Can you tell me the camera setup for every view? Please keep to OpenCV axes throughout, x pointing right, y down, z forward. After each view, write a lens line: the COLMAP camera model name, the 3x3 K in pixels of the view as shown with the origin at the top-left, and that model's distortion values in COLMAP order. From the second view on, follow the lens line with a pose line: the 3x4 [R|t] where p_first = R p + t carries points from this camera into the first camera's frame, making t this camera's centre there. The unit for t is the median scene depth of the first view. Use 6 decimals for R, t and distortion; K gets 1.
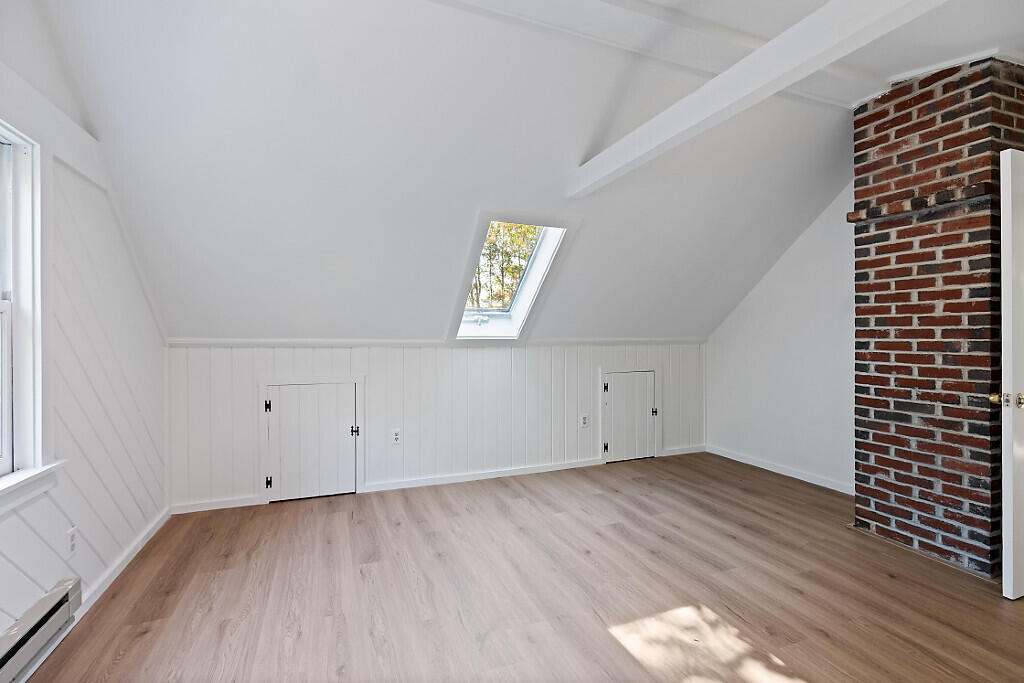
lens RADIAL K [[465.8, 0, 510.5], [0, 465.8, 326.0], [0, 0, 1]] dist [0.002660, -0.000458]
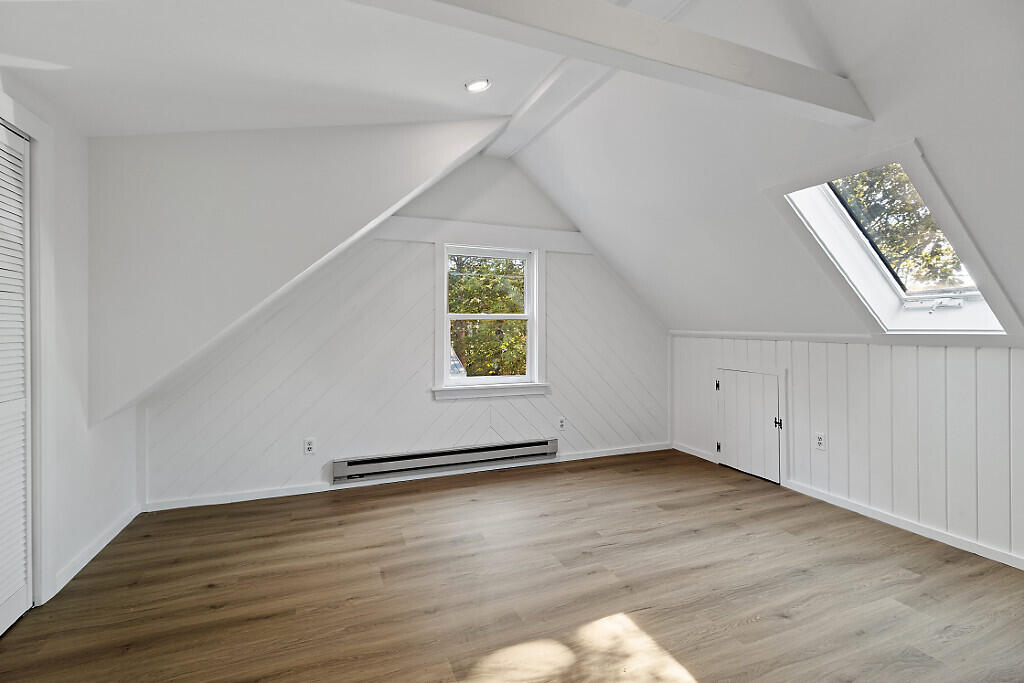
lens RADIAL K [[465.8, 0, 510.5], [0, 465.8, 326.0], [0, 0, 1]] dist [0.002660, -0.000458]
pose [[0.011081, -0.007047, -0.999914, 0.742717], [0.013475, 0.999885, -0.006898, 0.015080], [0.999848, -0.013398, 0.011175, 0.454094]]
